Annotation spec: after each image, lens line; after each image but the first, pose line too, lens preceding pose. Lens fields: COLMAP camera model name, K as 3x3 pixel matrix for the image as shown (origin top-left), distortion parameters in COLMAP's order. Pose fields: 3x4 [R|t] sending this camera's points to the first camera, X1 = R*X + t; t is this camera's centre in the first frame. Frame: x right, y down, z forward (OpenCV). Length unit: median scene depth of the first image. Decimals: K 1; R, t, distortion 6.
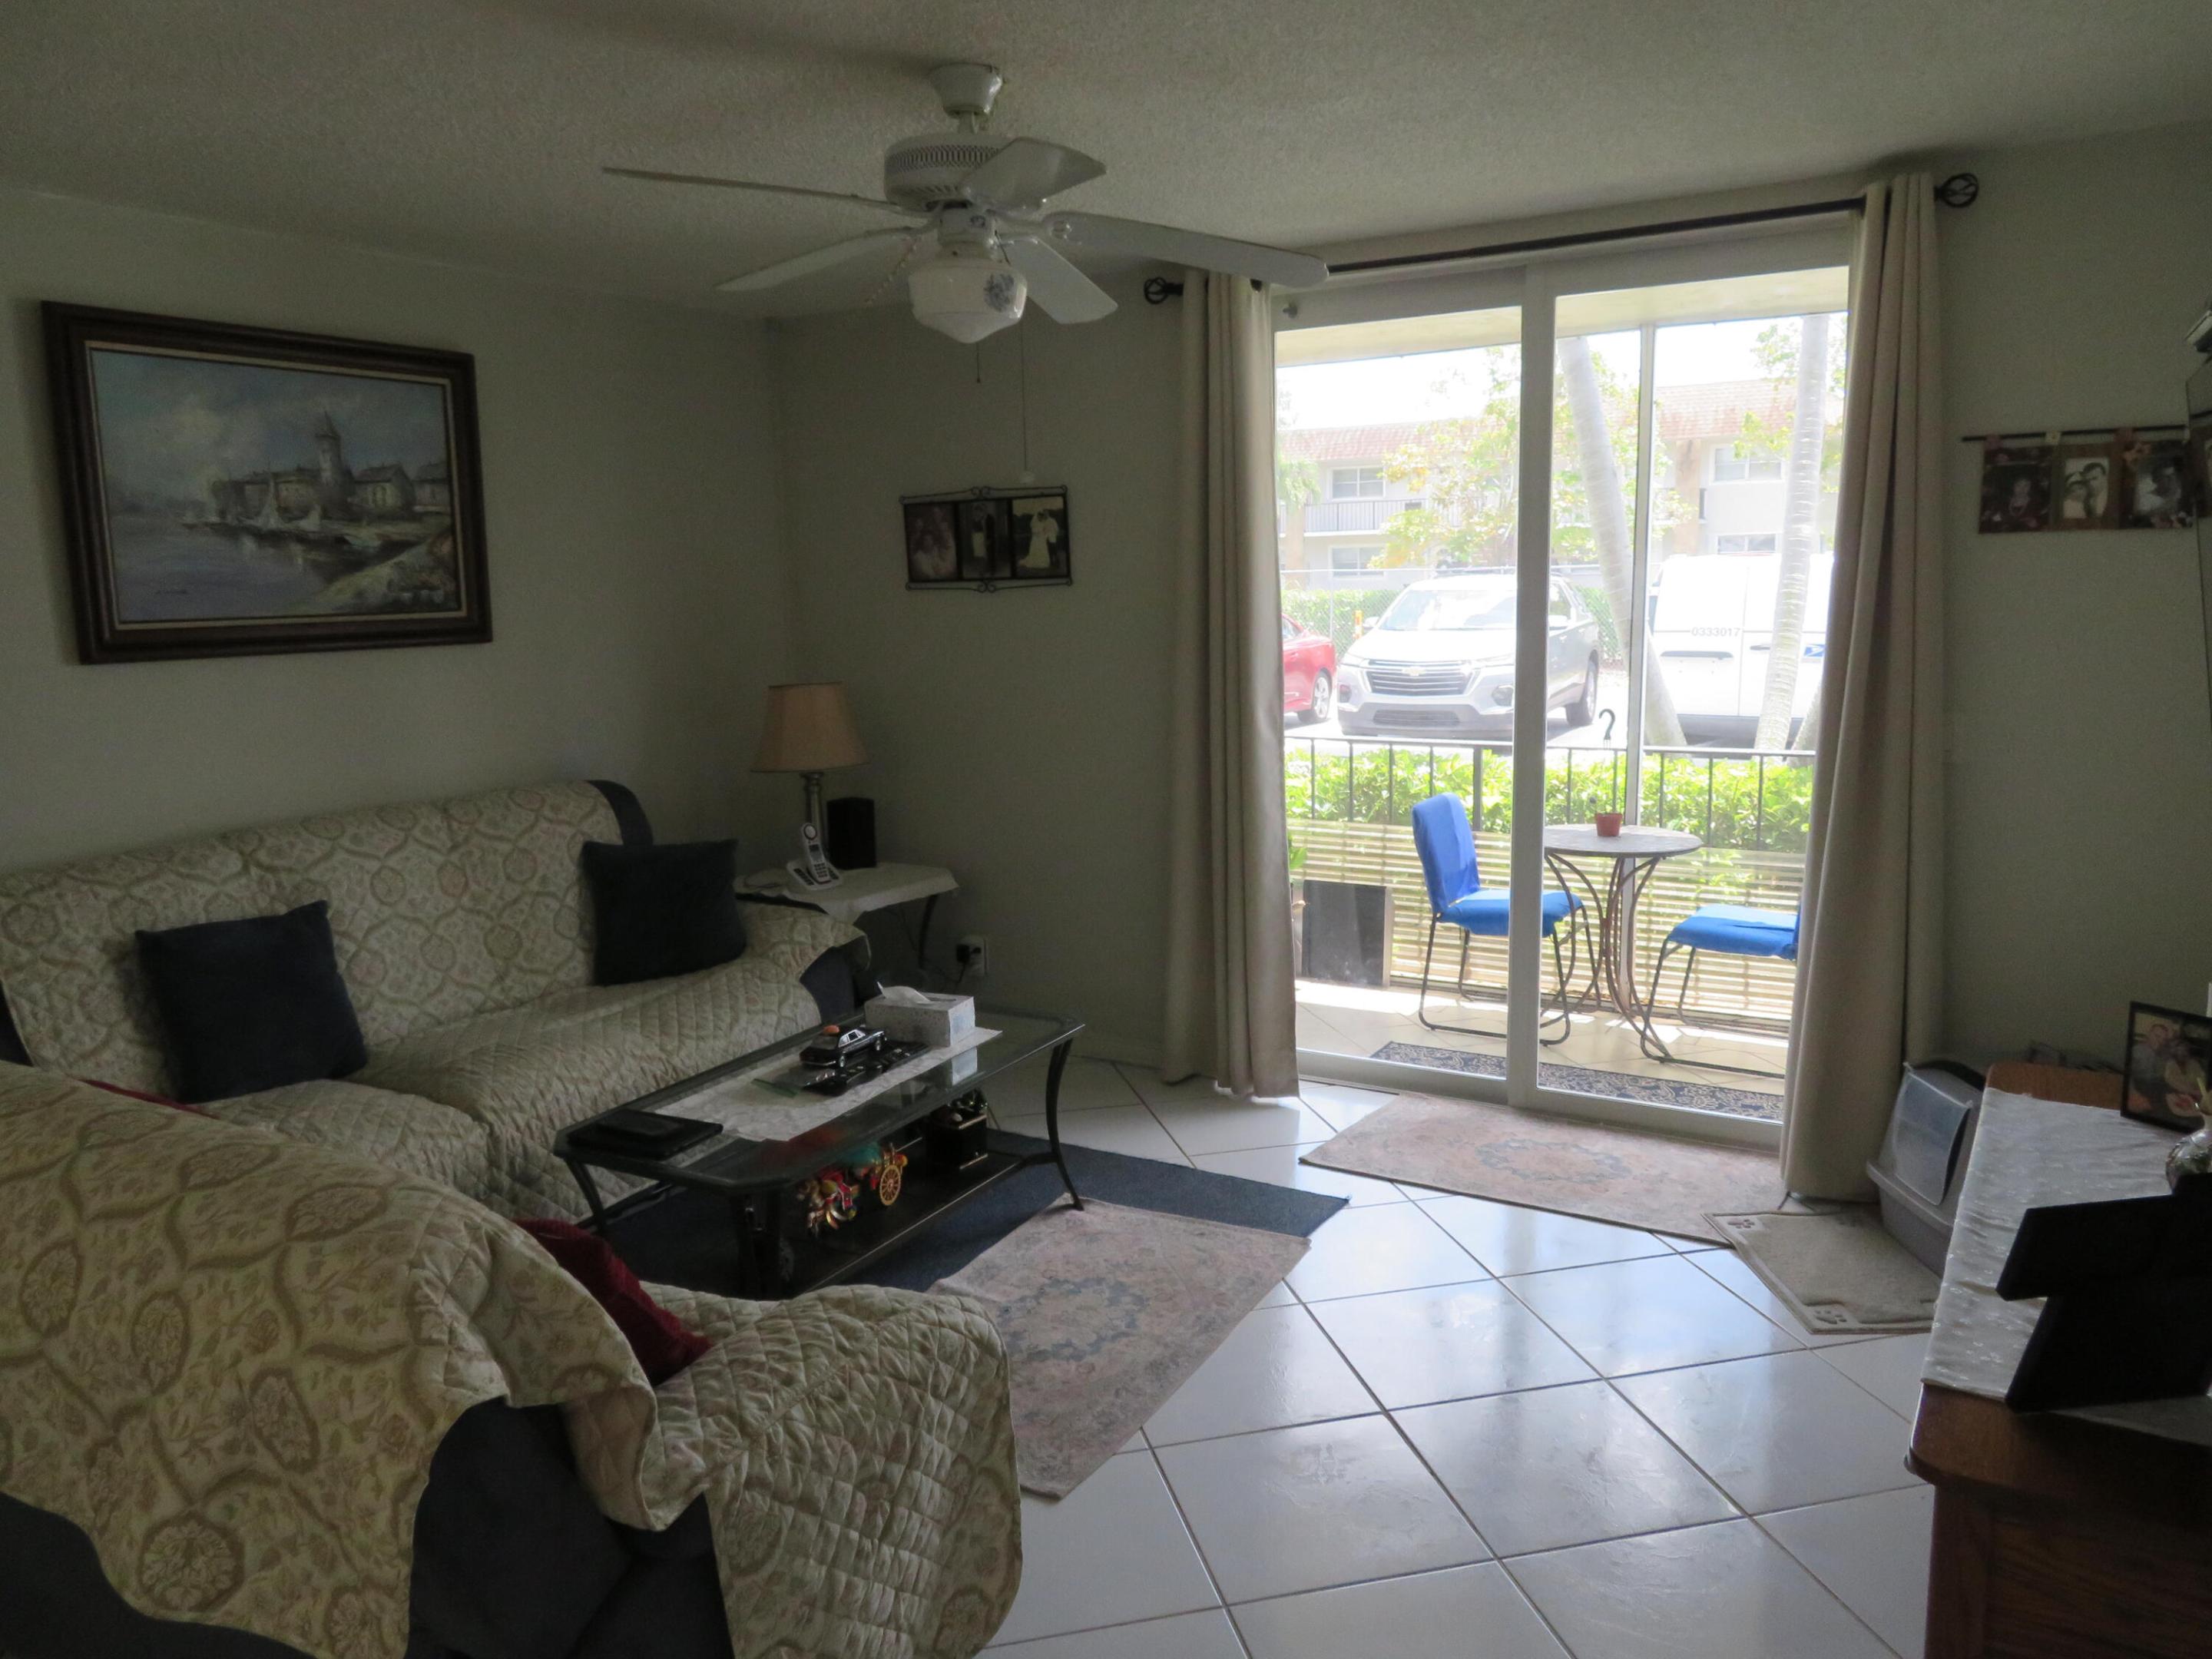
lens RADIAL K [[1570.0, 0, 1106.0], [0, 1570.0, 829.5], [0, 0, 1]] dist [-0.017708, 0.013487]
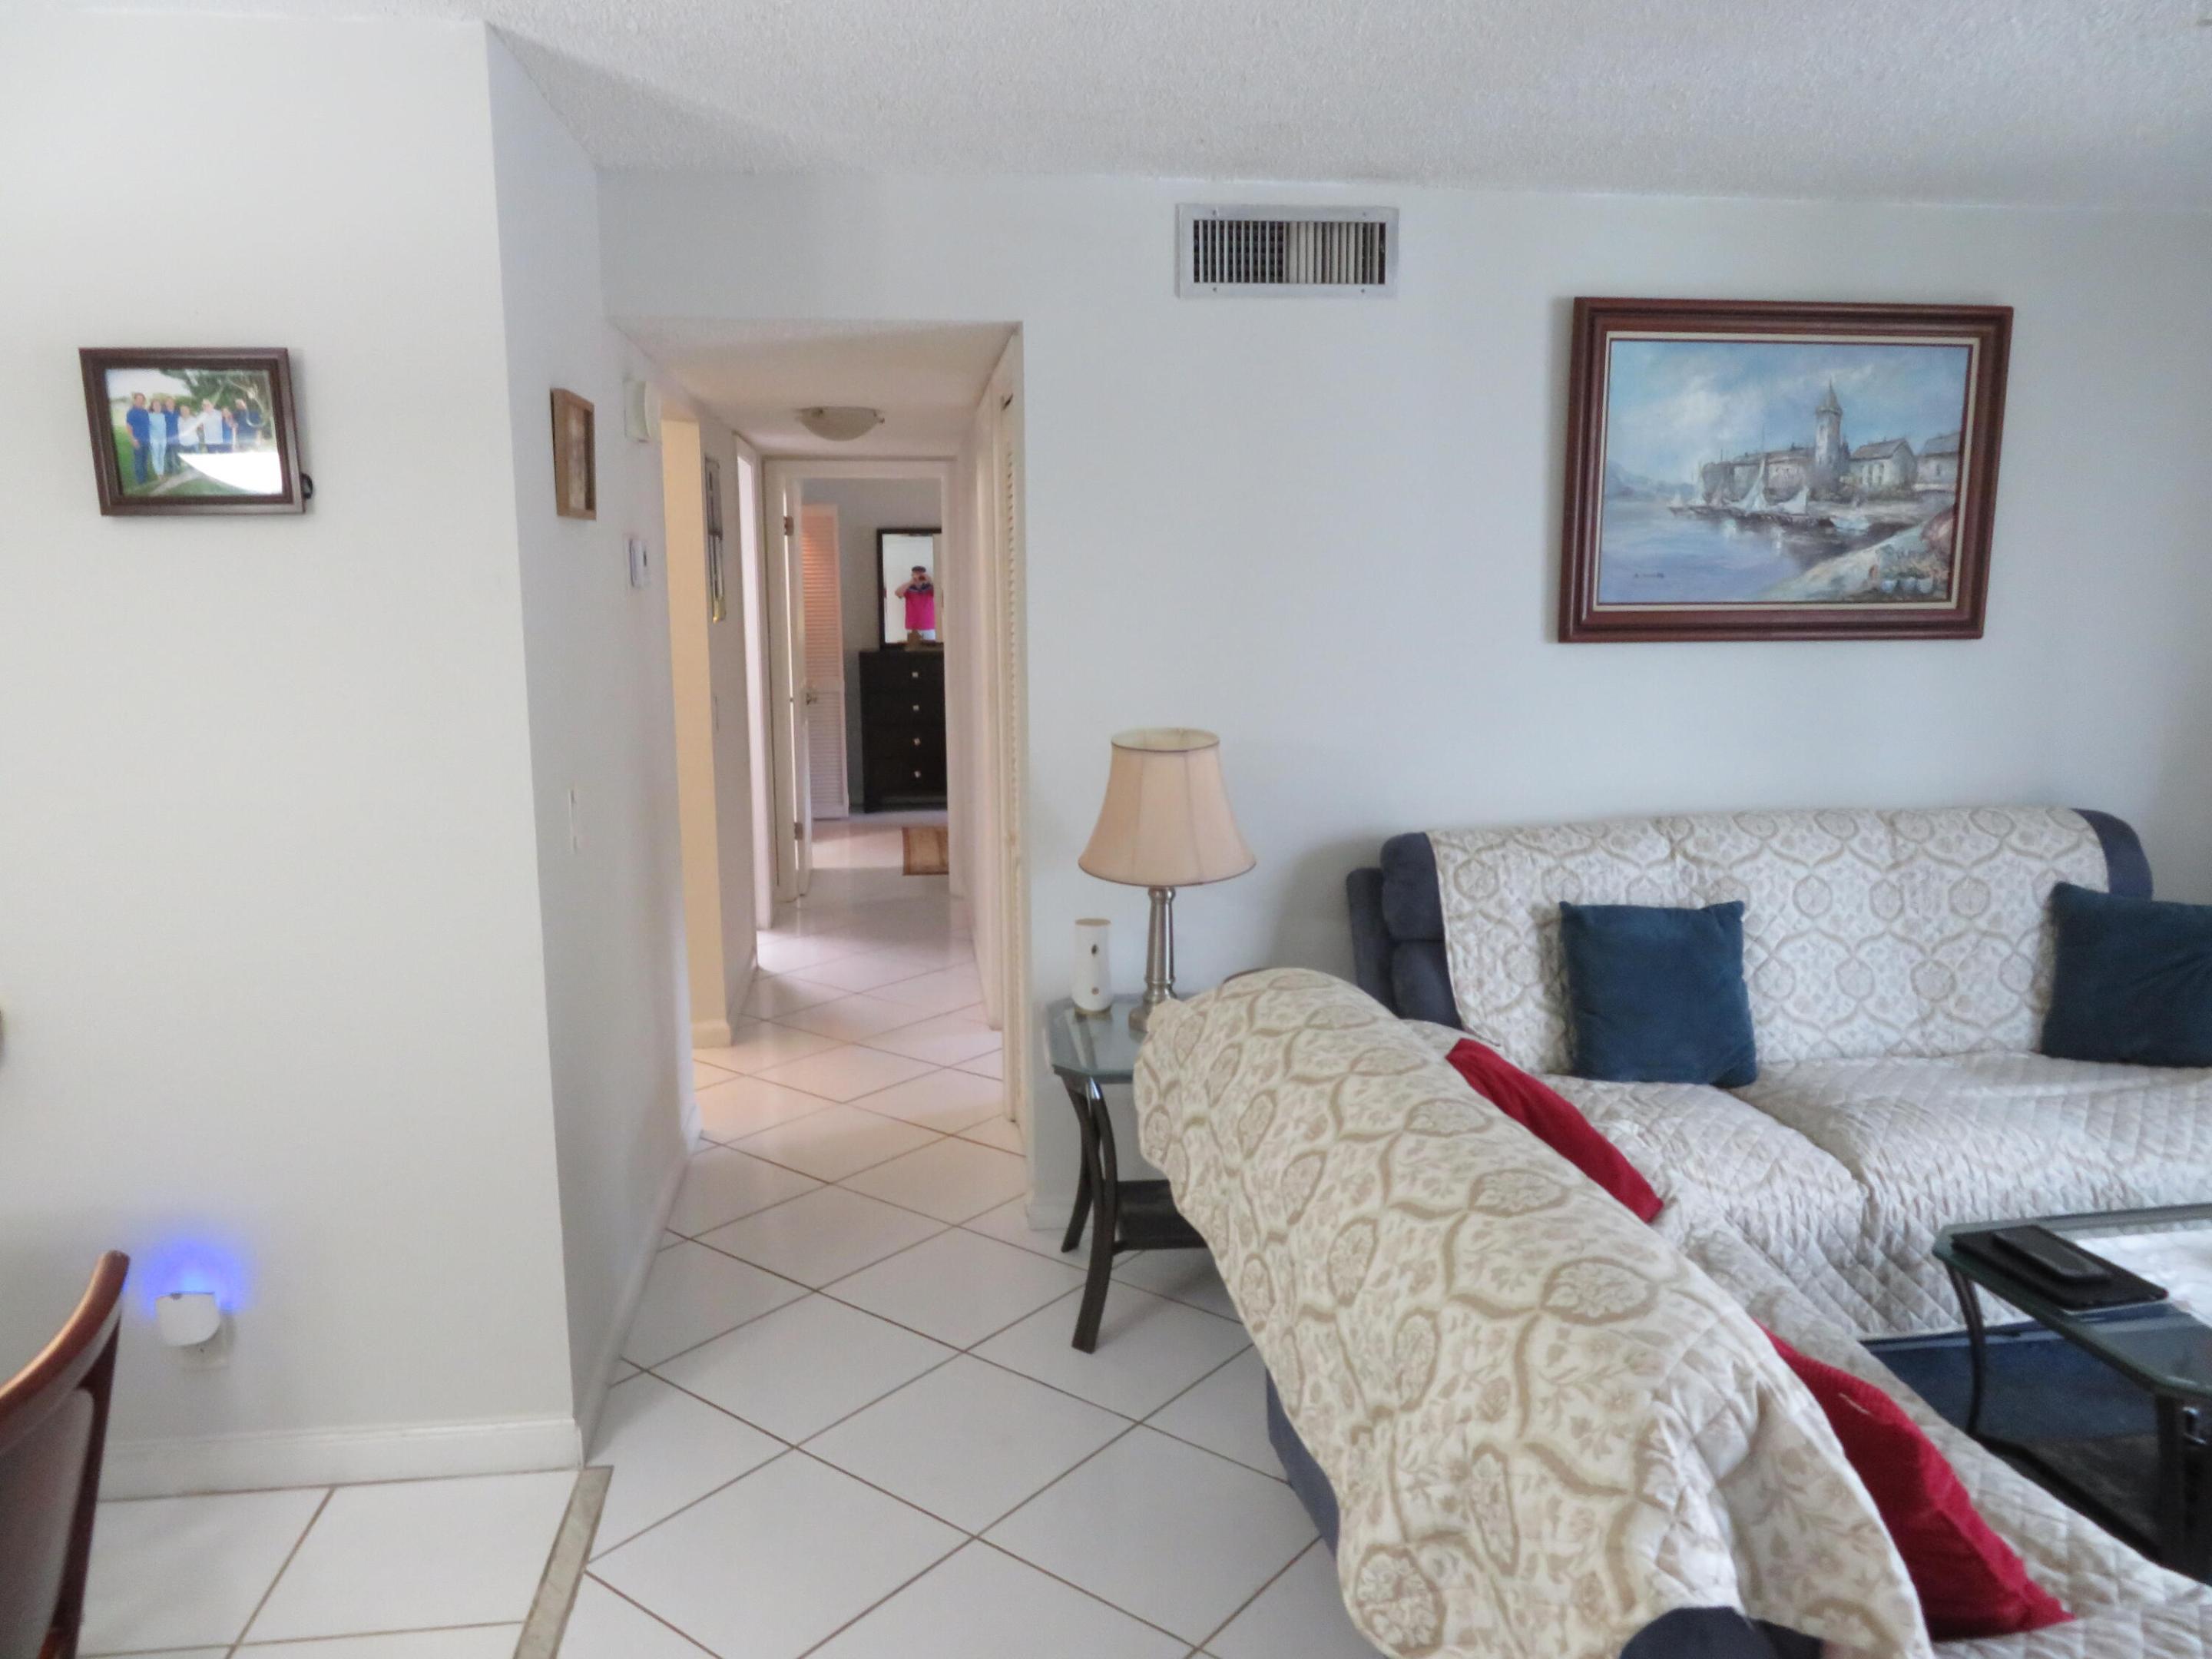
lens RADIAL K [[1570.0, 0, 1106.0], [0, 1570.0, 829.5], [0, 0, 1]] dist [-0.017708, 0.013487]
pose [[0.621590, 0.139608, -0.770802, -0.011633], [-0.131753, 0.988605, 0.072809, -0.017430], [0.772183, 0.056298, 0.632901, 0.099448]]
